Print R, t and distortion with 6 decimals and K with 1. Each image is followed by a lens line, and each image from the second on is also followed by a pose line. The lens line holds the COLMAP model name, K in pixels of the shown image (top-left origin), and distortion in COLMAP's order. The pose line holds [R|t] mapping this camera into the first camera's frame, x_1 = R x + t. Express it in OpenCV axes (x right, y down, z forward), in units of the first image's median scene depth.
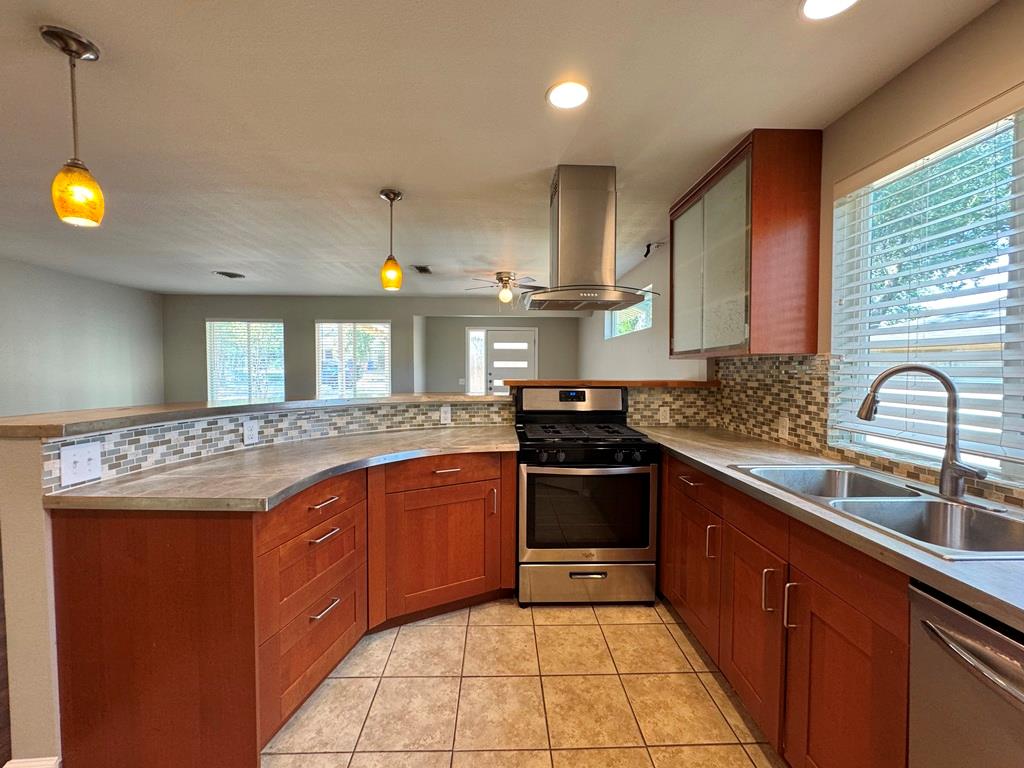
lens RADIAL K [[410.0, 0, 511.1], [0, 410.0, 386.2], [0, 0, 1]] dist [-0.005947, 0.000417]
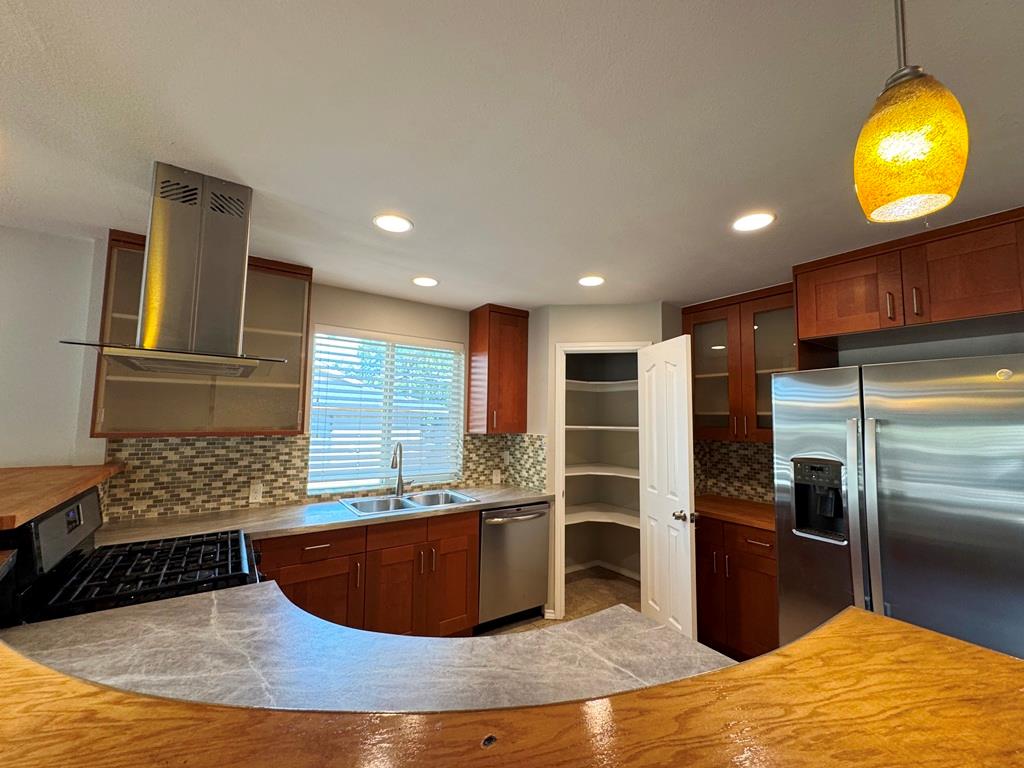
lens RADIAL K [[410.0, 0, 514.2], [0, 410.0, 387.5], [0, 0, 1]] dist [-0.005947, 0.000417]
pose [[-0.546222, 0.052935, 0.835966, -0.829608], [0.021633, 0.998560, -0.049096, -0.144174], [-0.837361, -0.008733, -0.546580, 1.108976]]
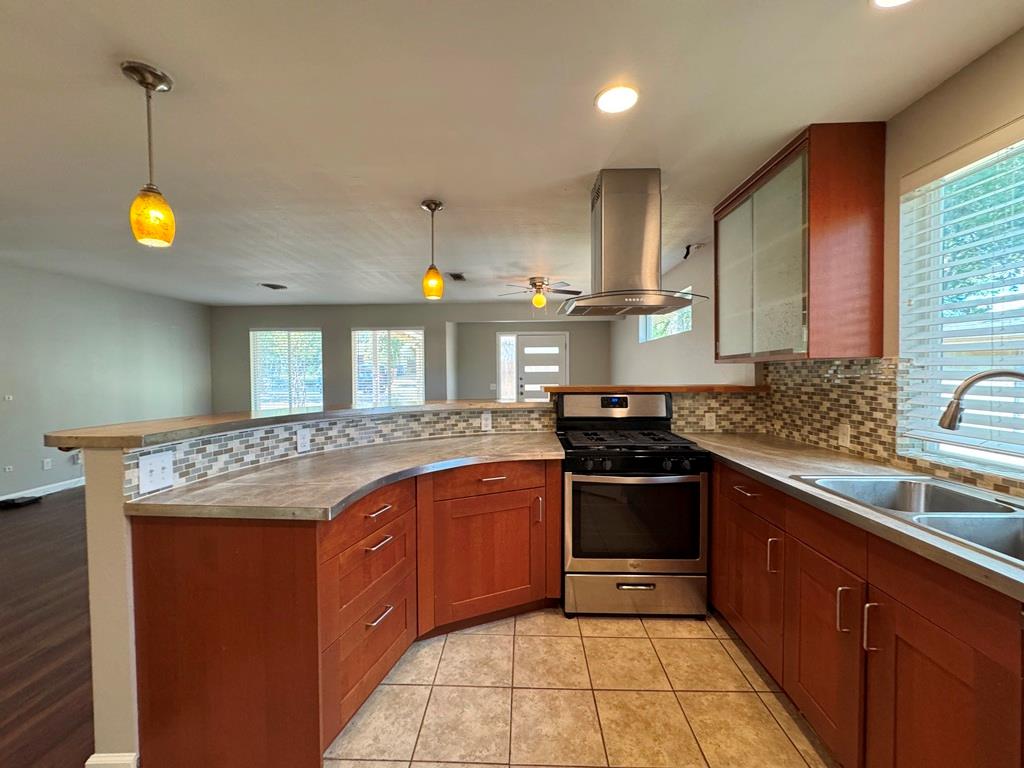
lens RADIAL K [[410.0, 0, 511.0], [0, 410.0, 386.0], [0, 0, 1]] dist [-0.005947, 0.000417]
pose [[0.997935, -0.008506, -0.063672, -0.048277], [0.007907, 0.999922, -0.009655, -0.010029], [0.063749, 0.009132, 0.997924, 0.003291]]
